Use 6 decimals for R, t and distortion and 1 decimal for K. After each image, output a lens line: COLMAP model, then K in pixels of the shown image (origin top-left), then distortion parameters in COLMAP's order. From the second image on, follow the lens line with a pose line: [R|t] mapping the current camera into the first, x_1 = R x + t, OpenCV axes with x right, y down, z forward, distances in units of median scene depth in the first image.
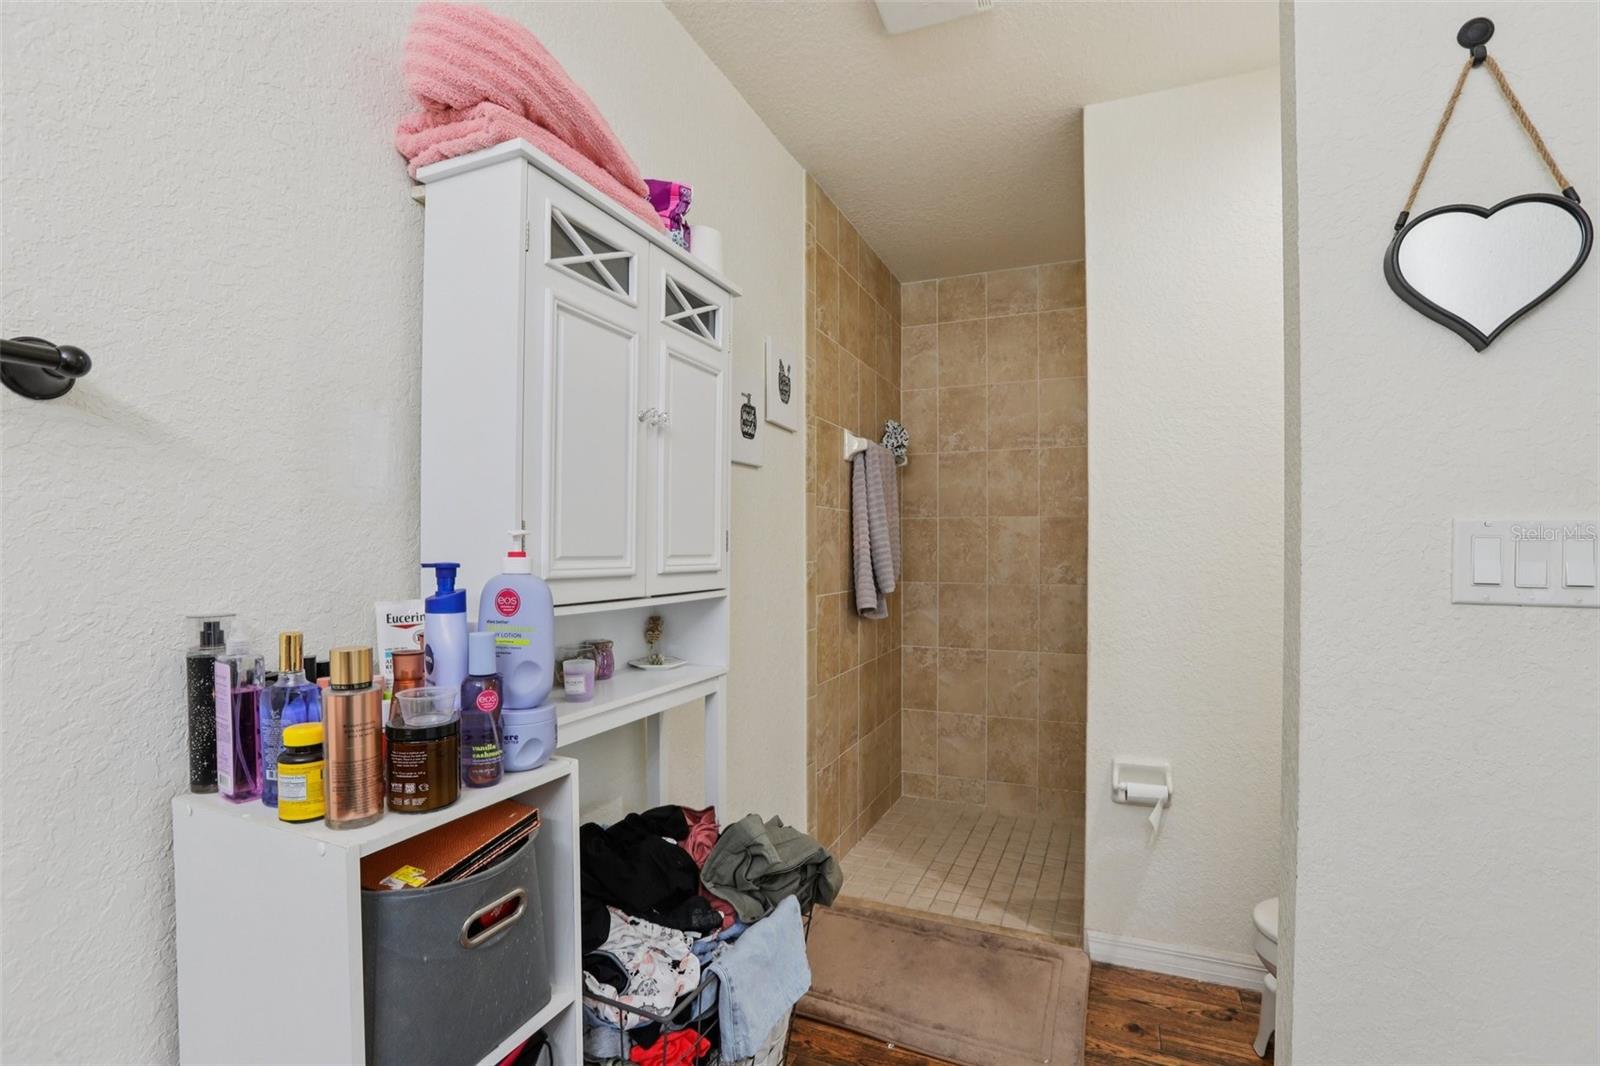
lens RADIAL K [[731.3, 0, 800.2], [0, 731.3, 544.7], [0, 0, 1]] dist [-0.036722, 0.008060]
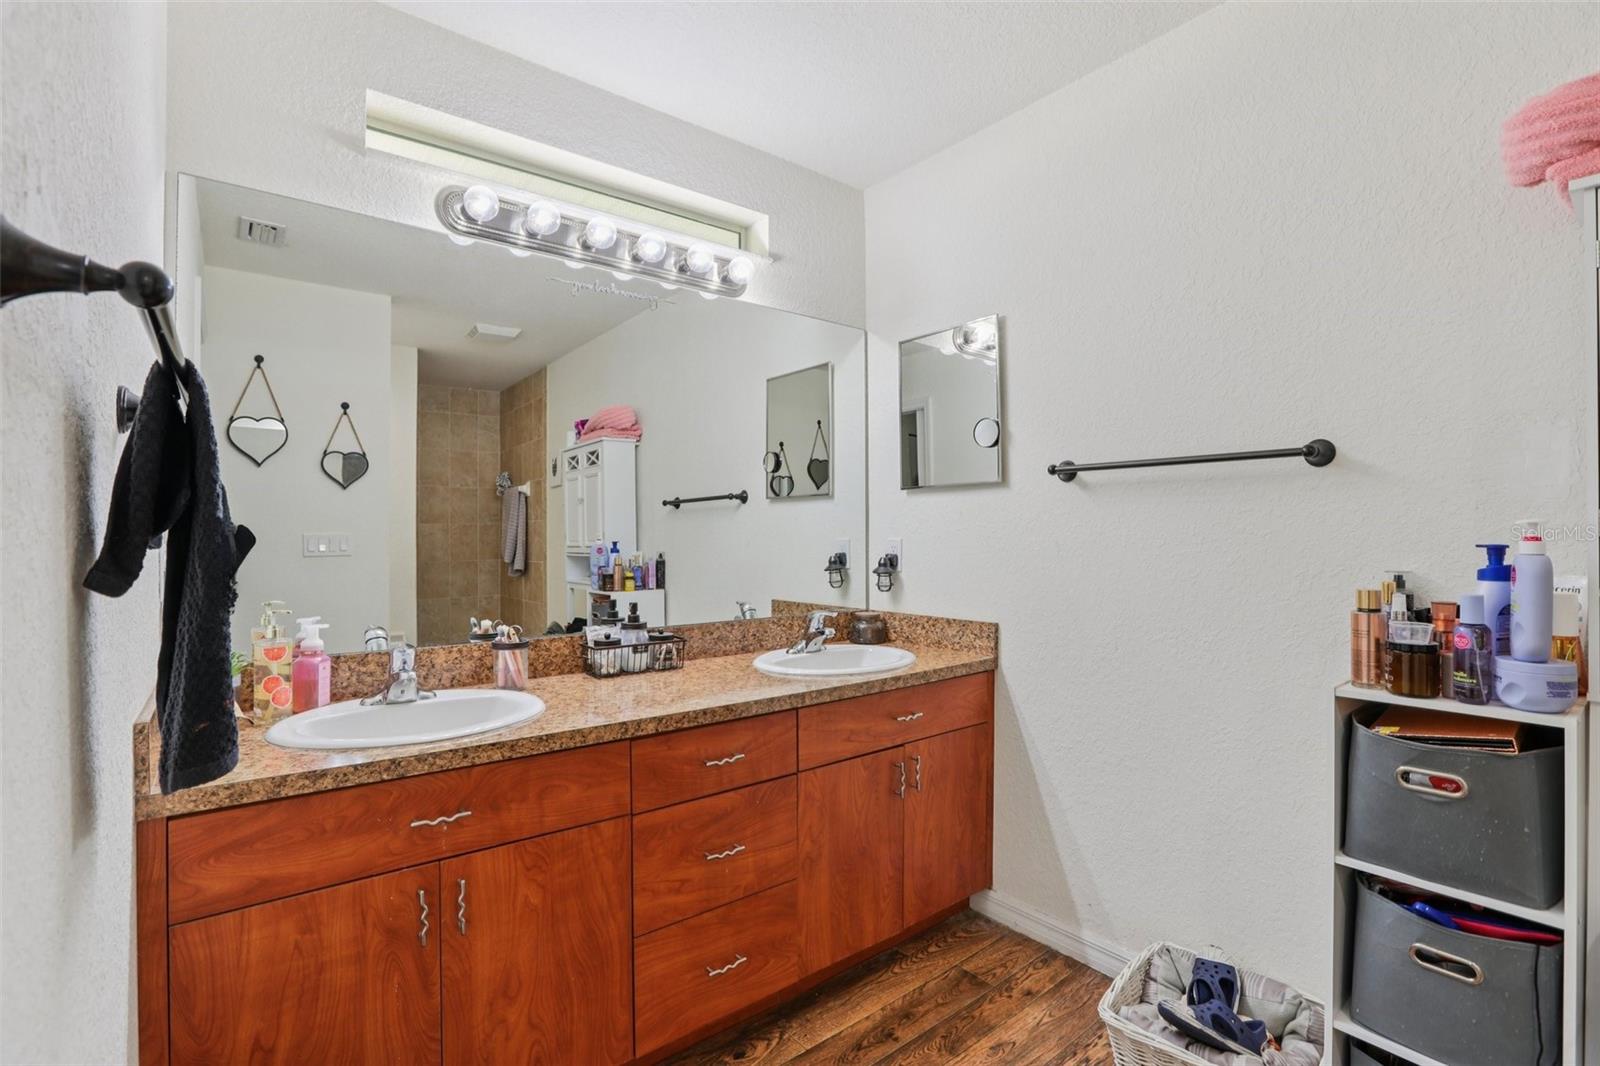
lens RADIAL K [[731.3, 0, 798.0], [0, 731.3, 530.8], [0, 0, 1]] dist [-0.036722, 0.008060]
pose [[-0.466230, -0.001161, -0.884663, 1.340321], [0.003757, 0.999988, -0.003293, -0.001235], [0.884656, -0.004859, -0.466219, 0.475140]]
